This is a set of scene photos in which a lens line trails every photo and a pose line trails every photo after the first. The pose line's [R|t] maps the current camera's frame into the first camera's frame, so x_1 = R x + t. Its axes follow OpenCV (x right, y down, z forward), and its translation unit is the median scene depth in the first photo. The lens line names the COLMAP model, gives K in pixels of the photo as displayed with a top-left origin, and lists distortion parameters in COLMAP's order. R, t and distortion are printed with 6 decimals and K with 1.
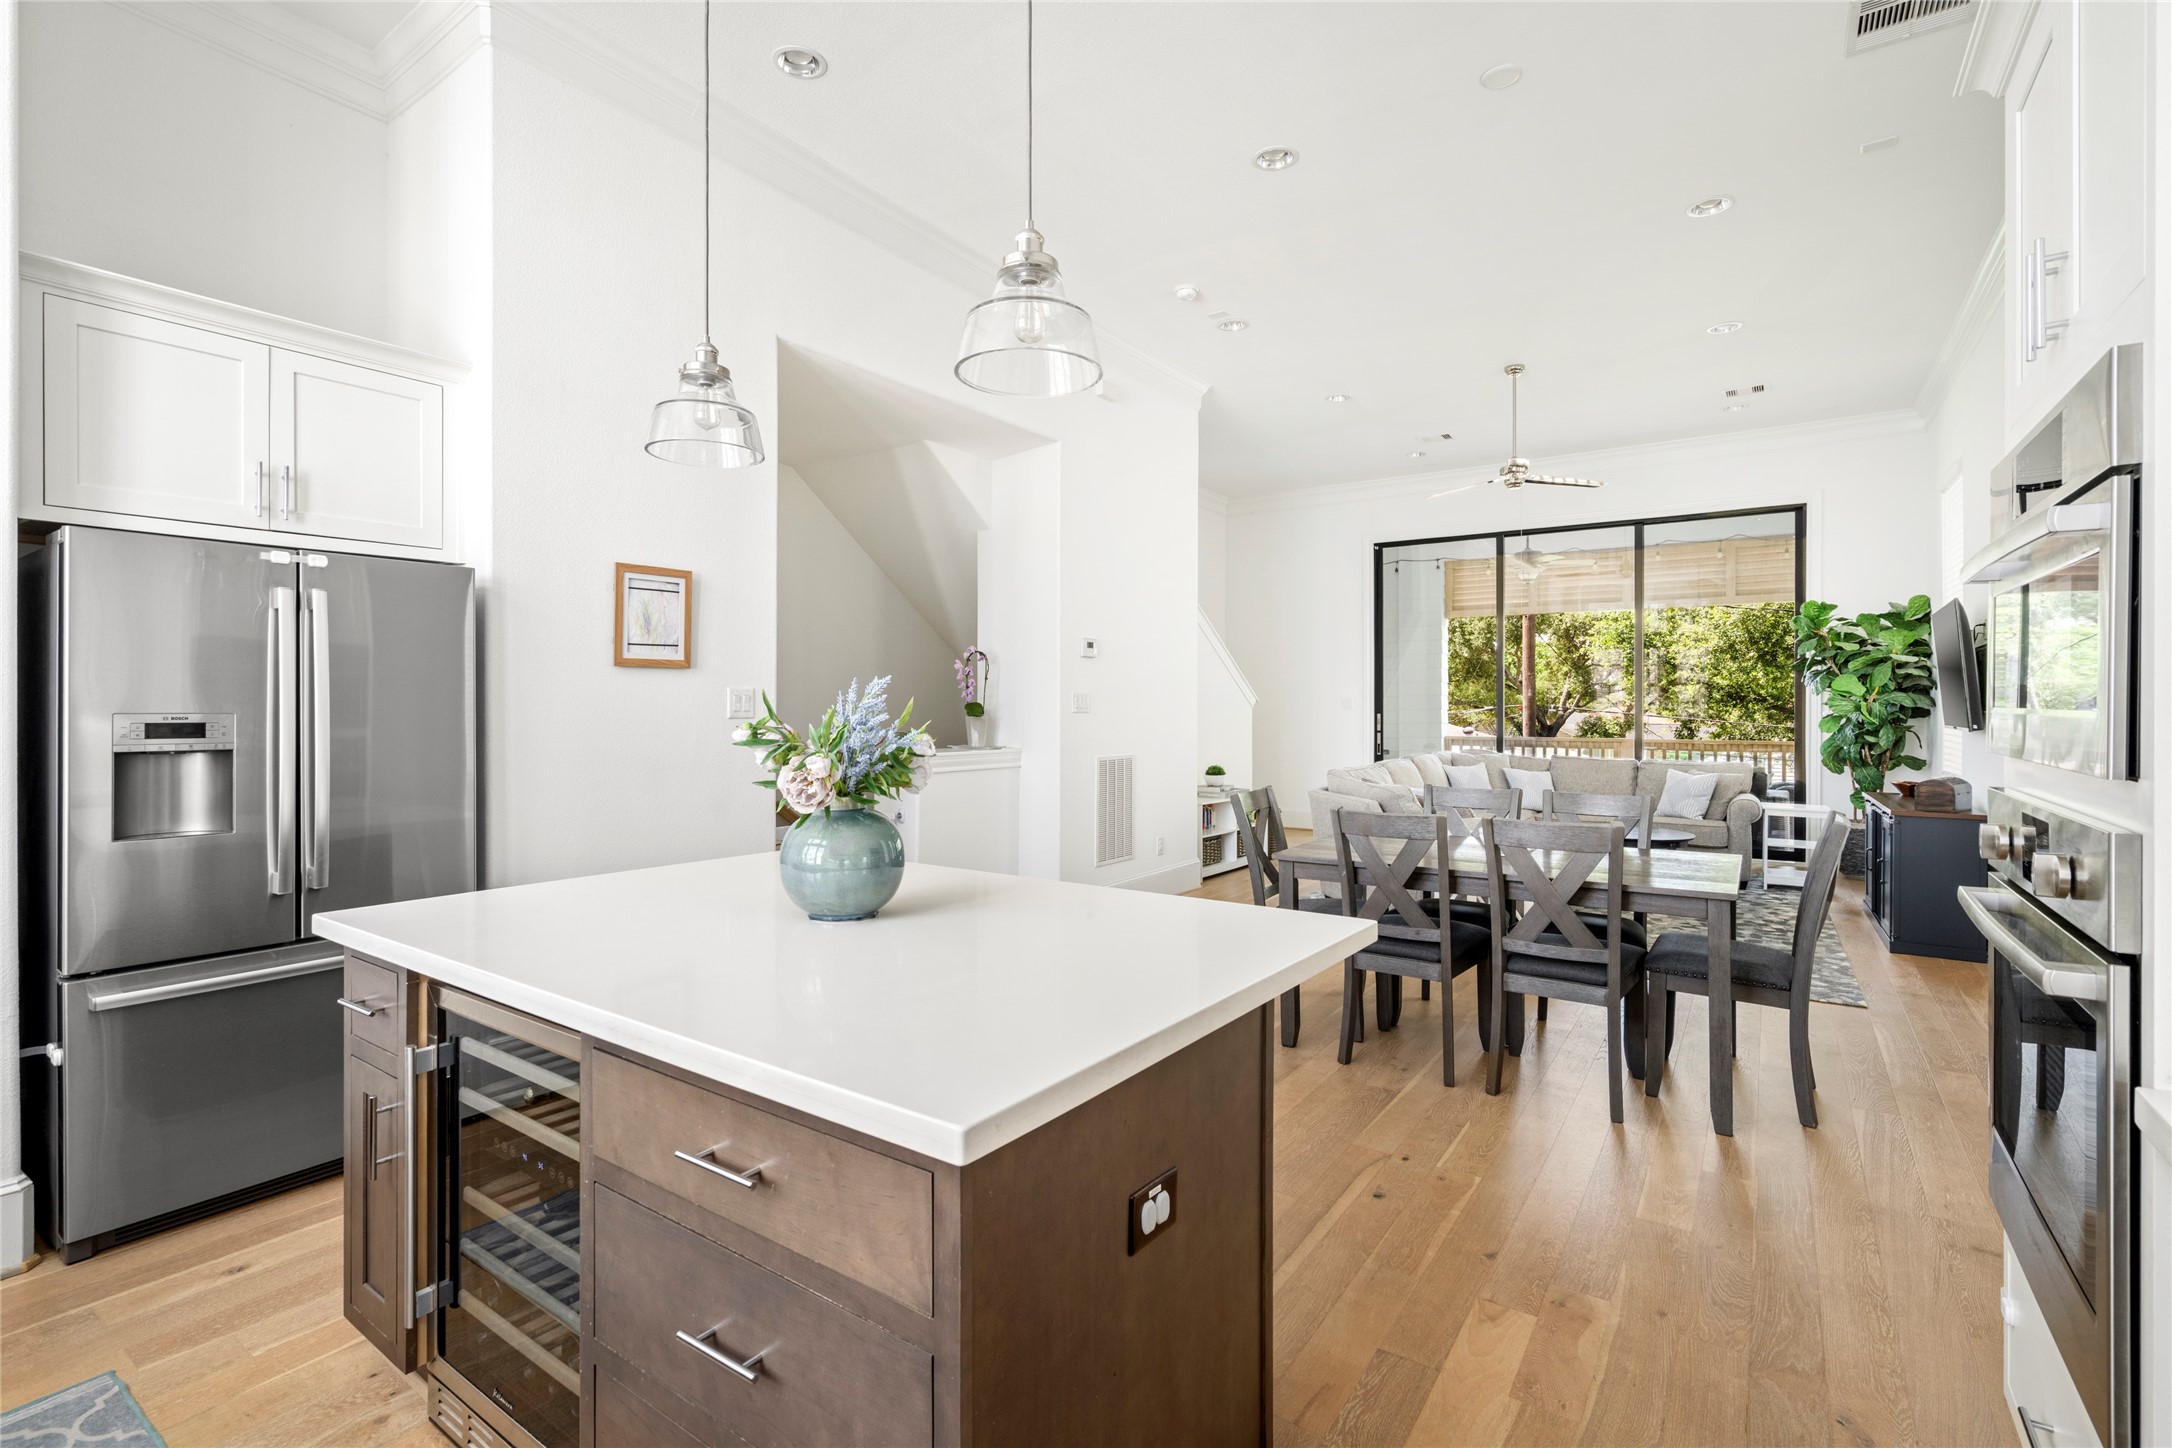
lens RADIAL K [[999.4, 0, 1089.0], [0, 999.4, 702.8], [0, 0, 1]] dist [-0.002441, -0.000130]
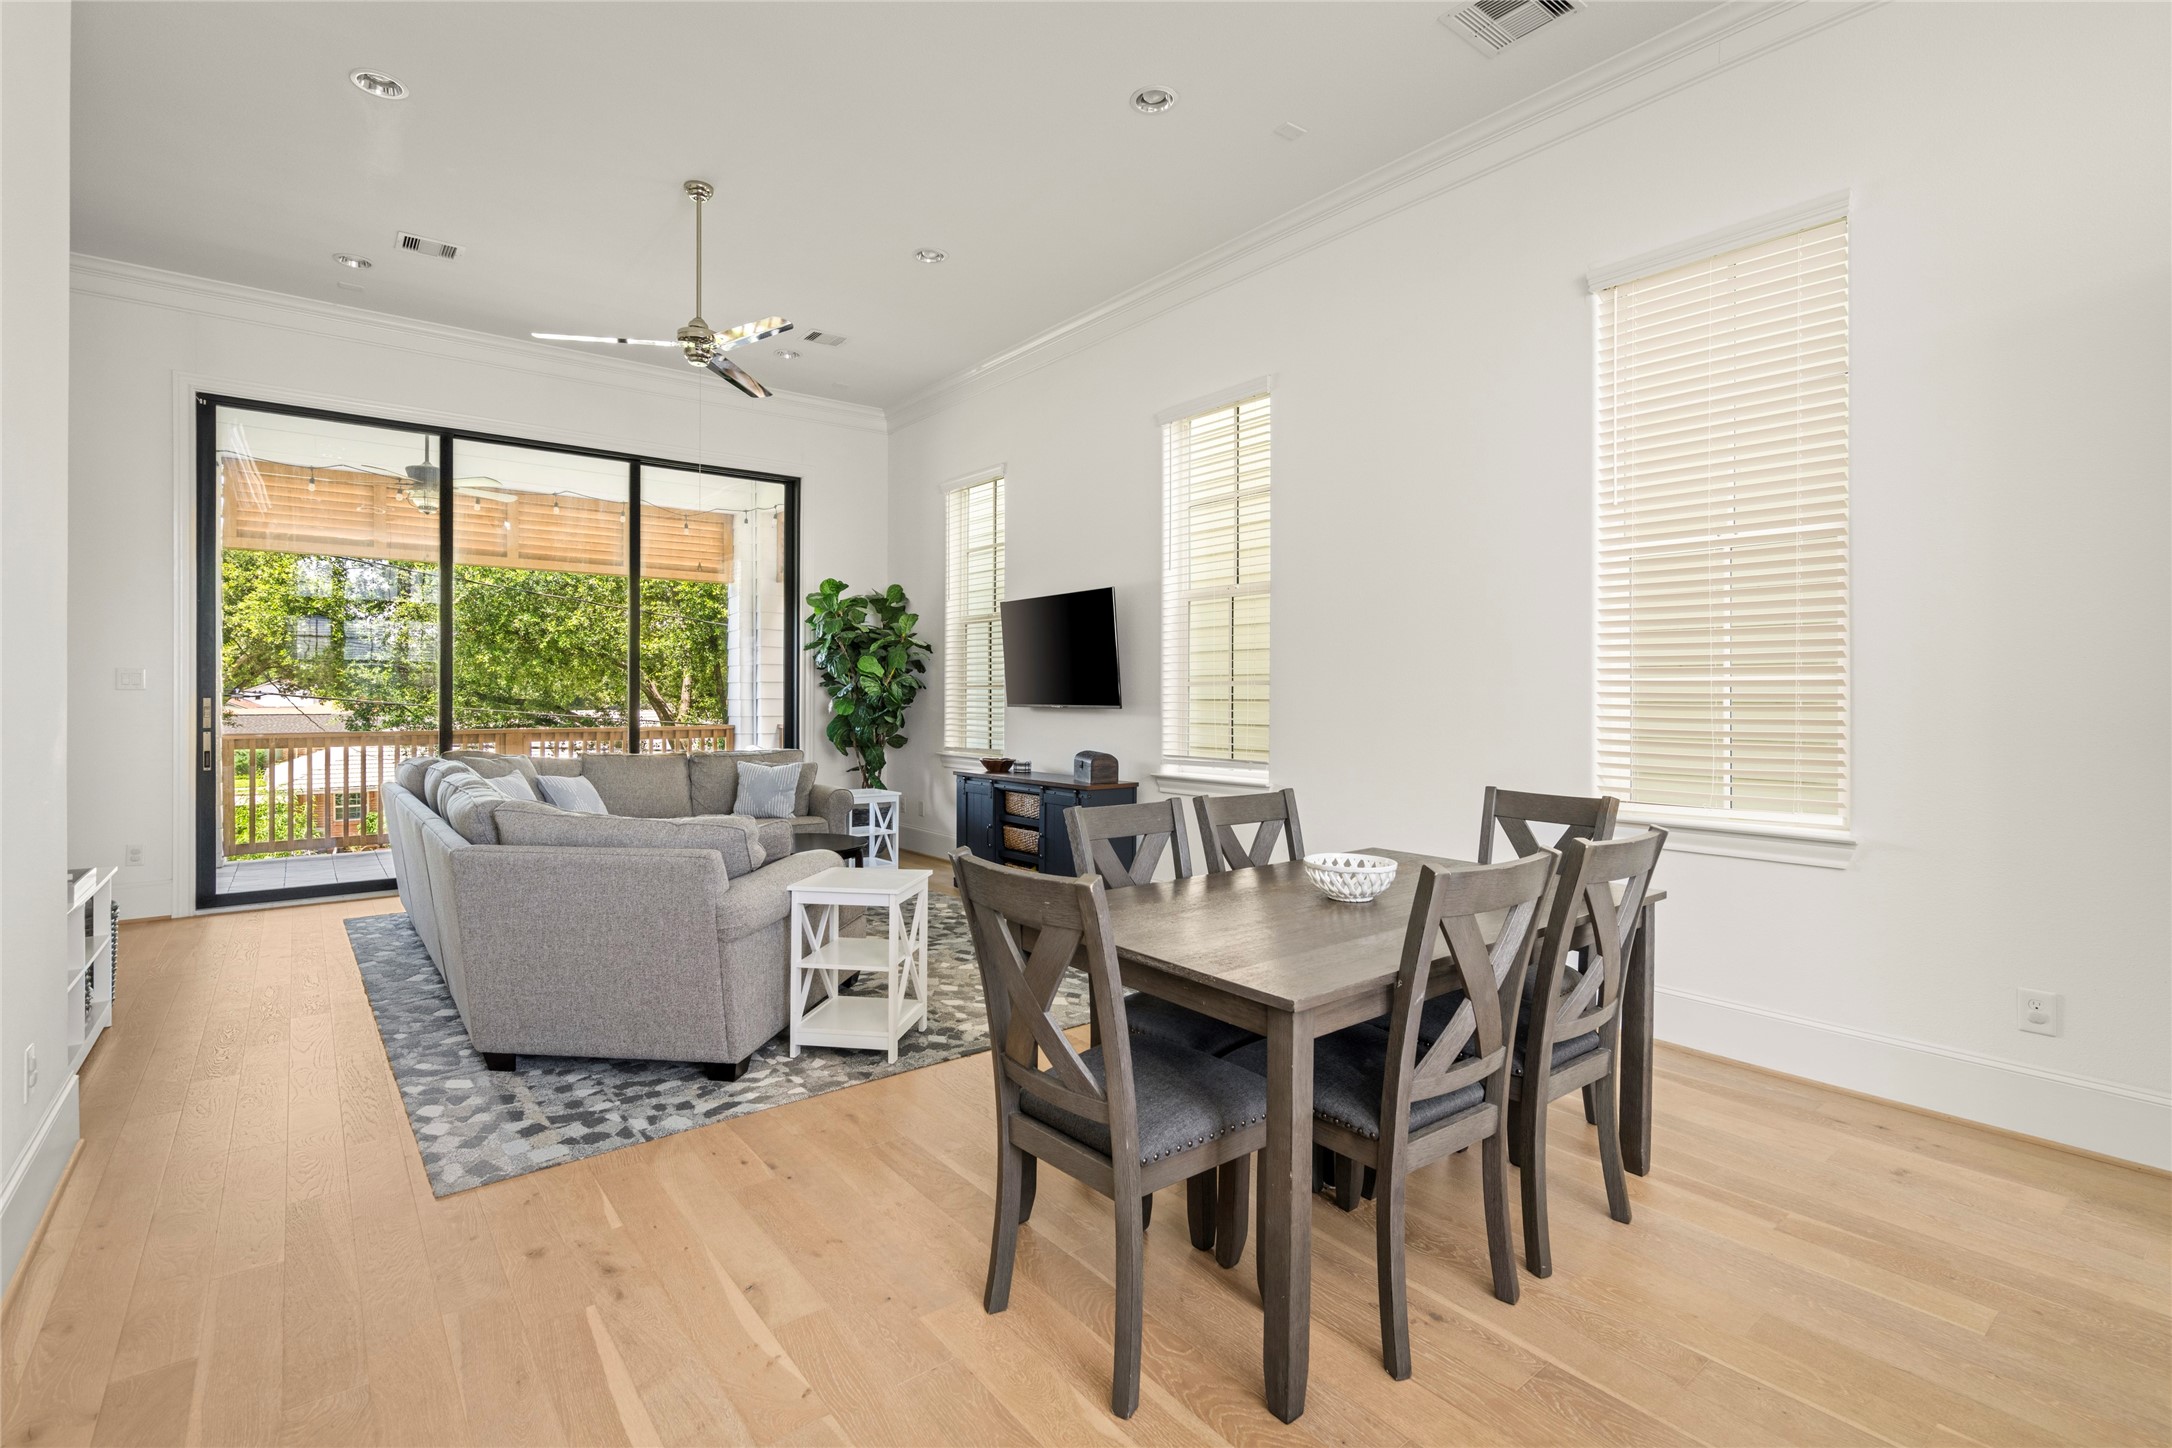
lens RADIAL K [[999.4, 0, 1075.7], [0, 999.4, 695.7], [0, 0, 1]] dist [-0.002441, -0.000130]
pose [[0.300830, 0.000611, 0.953677, -0.134348], [-0.004619, 0.999989, 0.000816, 0.009578], [-0.953666, -0.004650, 0.300830, 0.493769]]
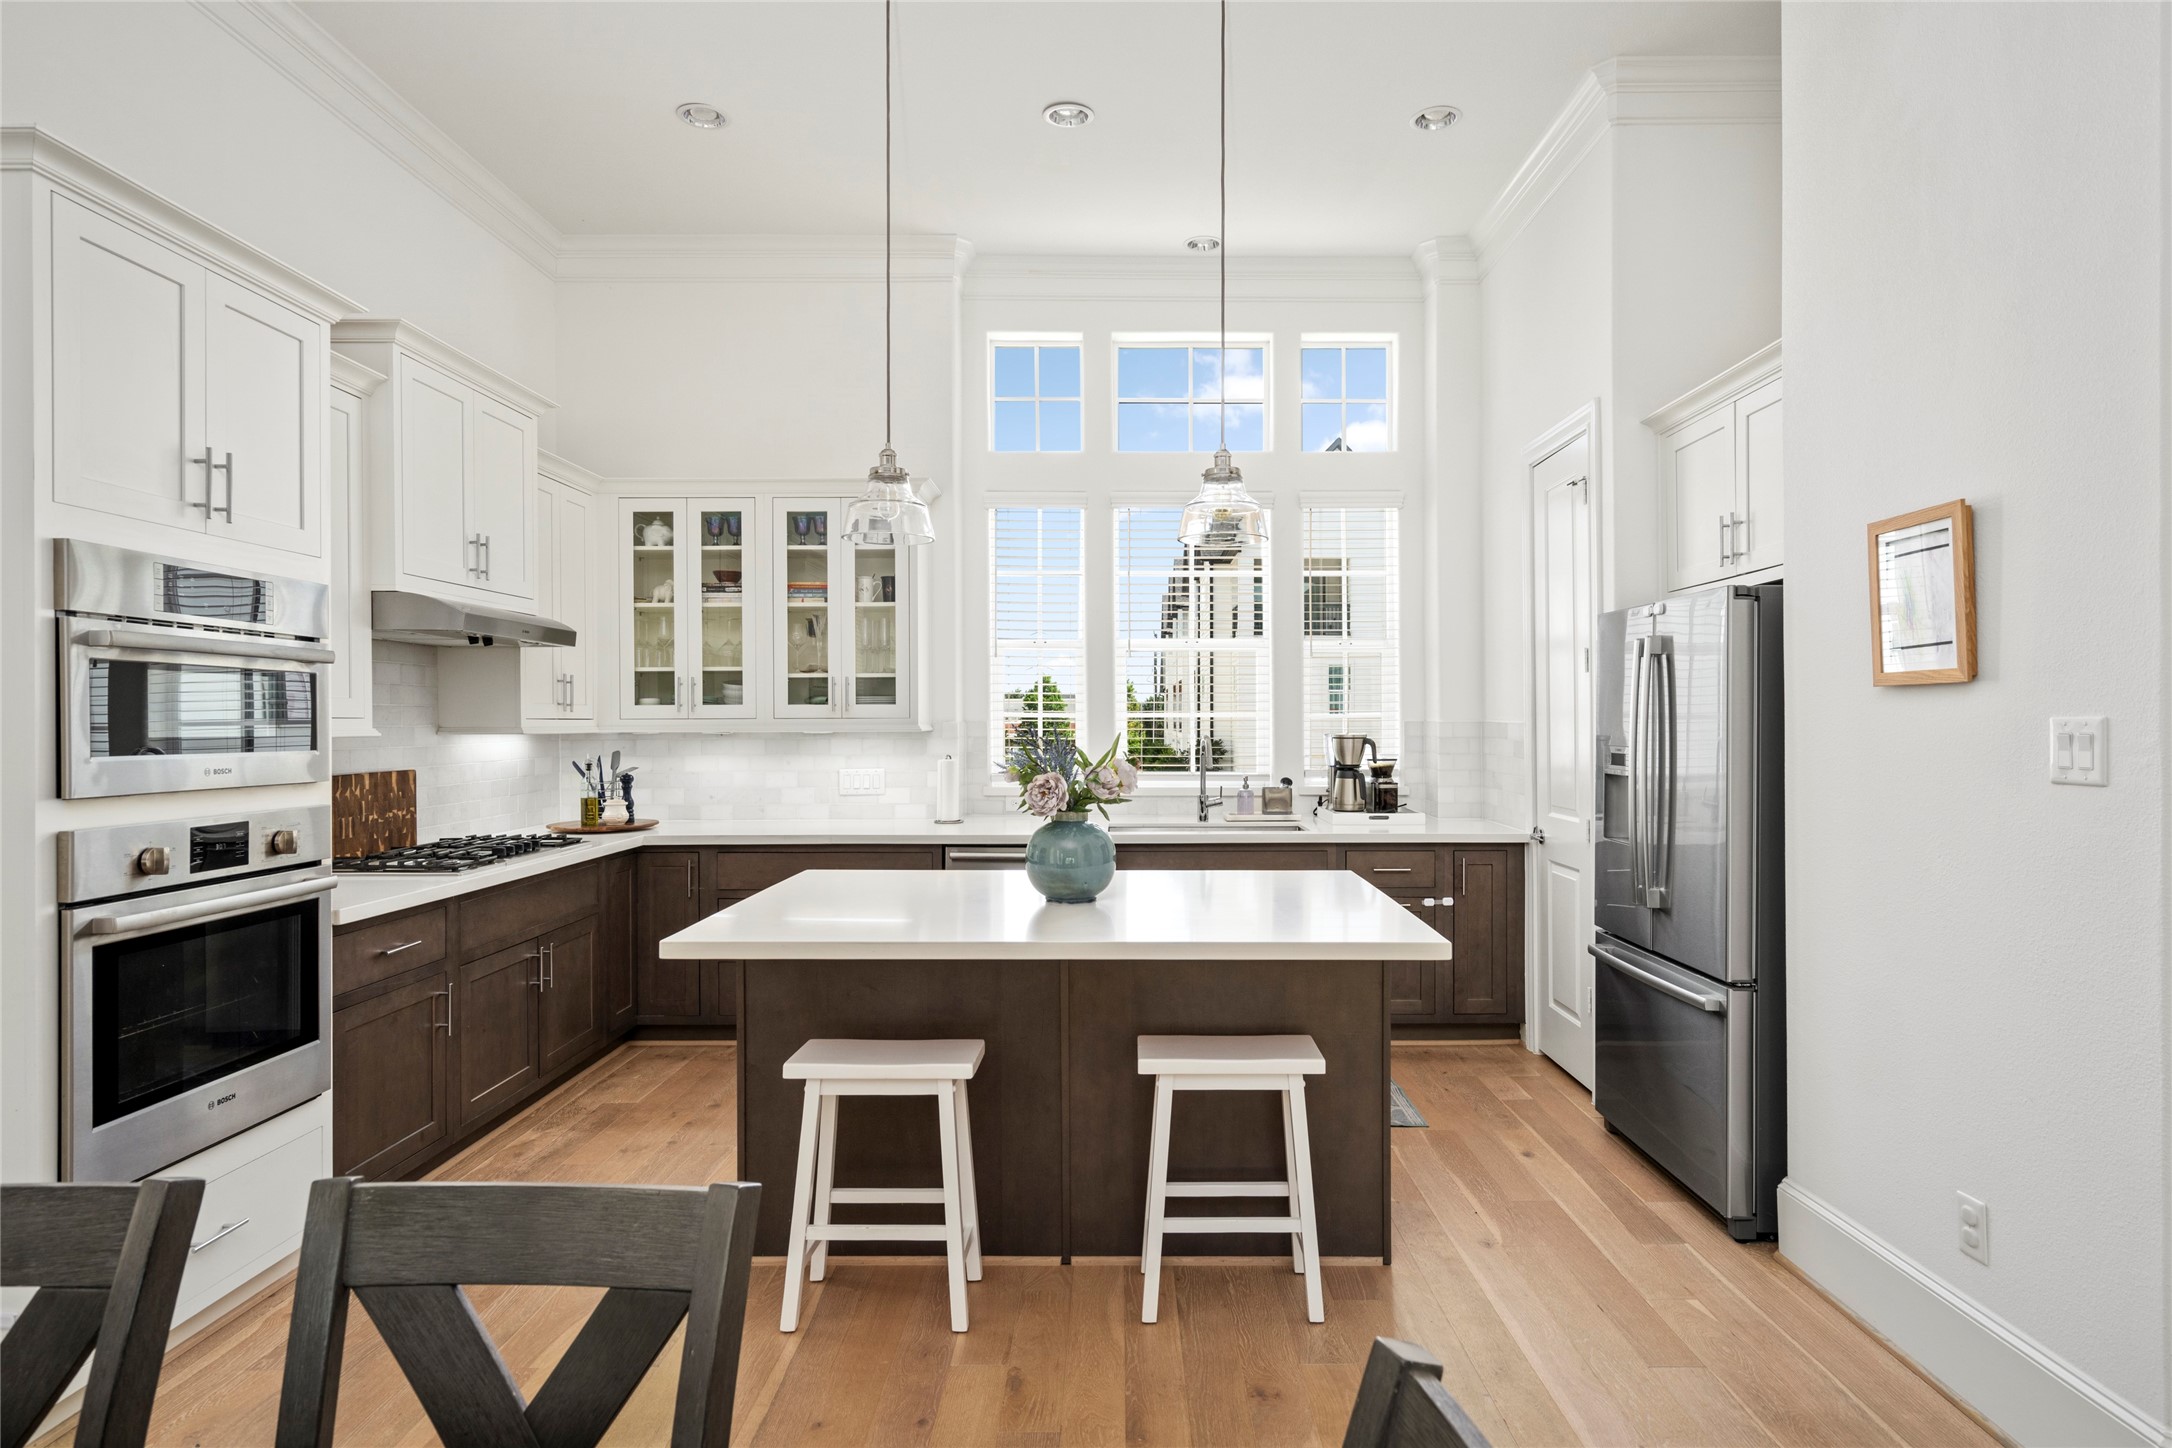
lens RADIAL K [[1185.3, 0, 1133.4], [0, 1185.3, 733.9], [0, 0, 1]] dist [-0.001990, -0.001660]
pose [[-0.817573, 0.007019, -0.575782, 0.162758], [0.001703, 0.999951, 0.009772, -0.007003], [0.575822, 0.007009, -0.817545, 0.630370]]
